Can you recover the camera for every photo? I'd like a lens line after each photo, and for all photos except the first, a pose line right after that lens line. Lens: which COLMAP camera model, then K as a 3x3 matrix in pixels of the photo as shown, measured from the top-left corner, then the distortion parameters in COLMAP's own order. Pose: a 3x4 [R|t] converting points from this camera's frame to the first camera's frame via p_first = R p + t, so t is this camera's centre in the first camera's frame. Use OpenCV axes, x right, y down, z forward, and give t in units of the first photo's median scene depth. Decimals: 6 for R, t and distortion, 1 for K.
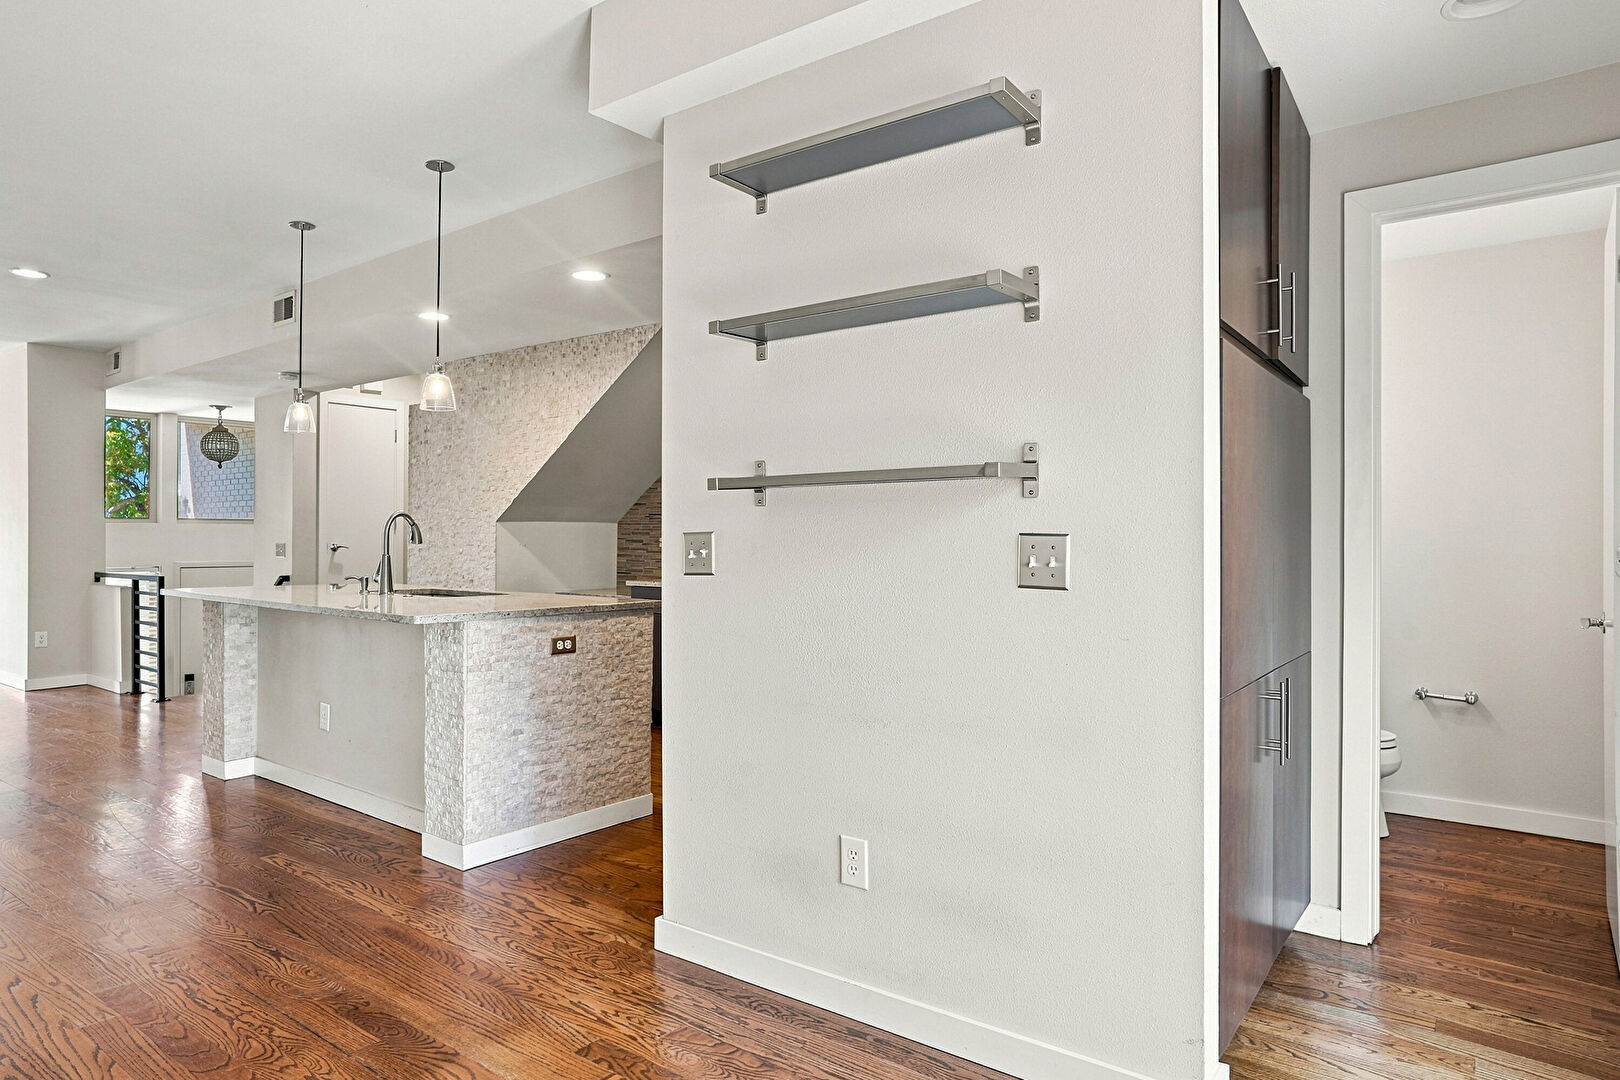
lens RADIAL K [[962.5, 0, 776.3], [0, 962.5, 532.7], [0, 0, 1]] dist [-0.040047, 0.046135]
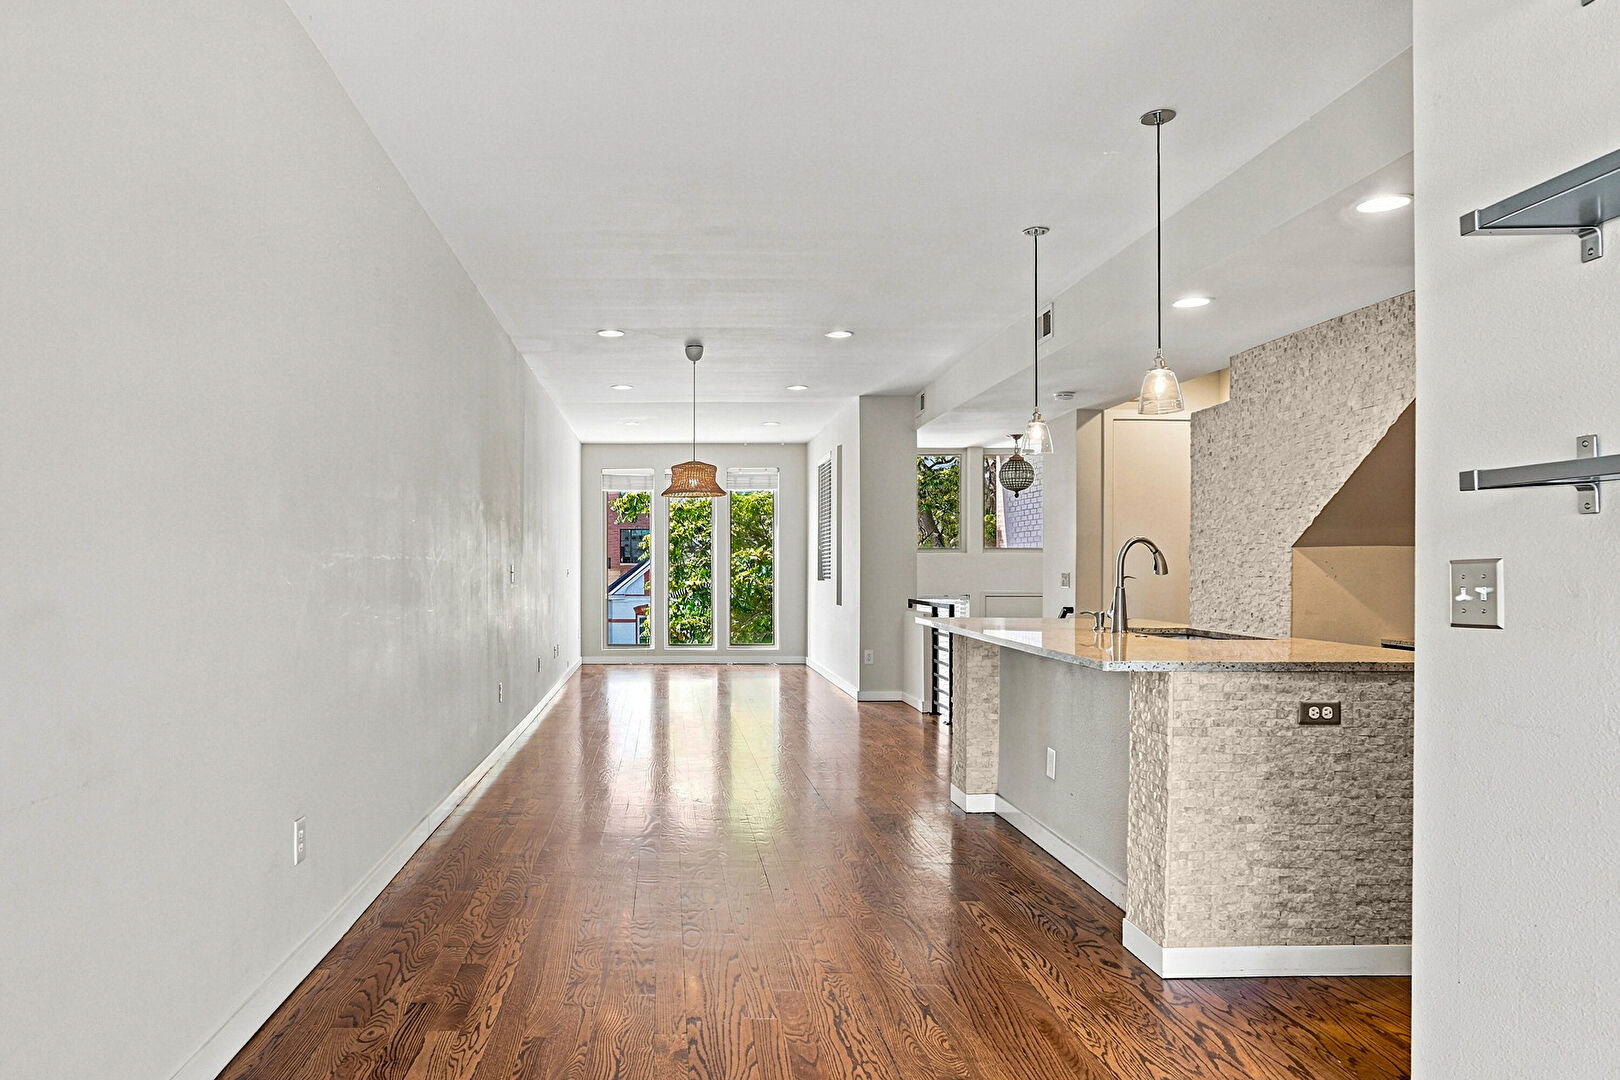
lens RADIAL K [[1030.5, 0, 689.0], [0, 1030.5, 572.4], [0, 0, 1]] dist [-0.056862, 0.036683]
pose [[0.630631, 0.003290, -0.776076, 0.076431], [0.005182, 0.999951, 0.008450, -0.000227], [0.776065, -0.009351, 0.630583, 0.133353]]
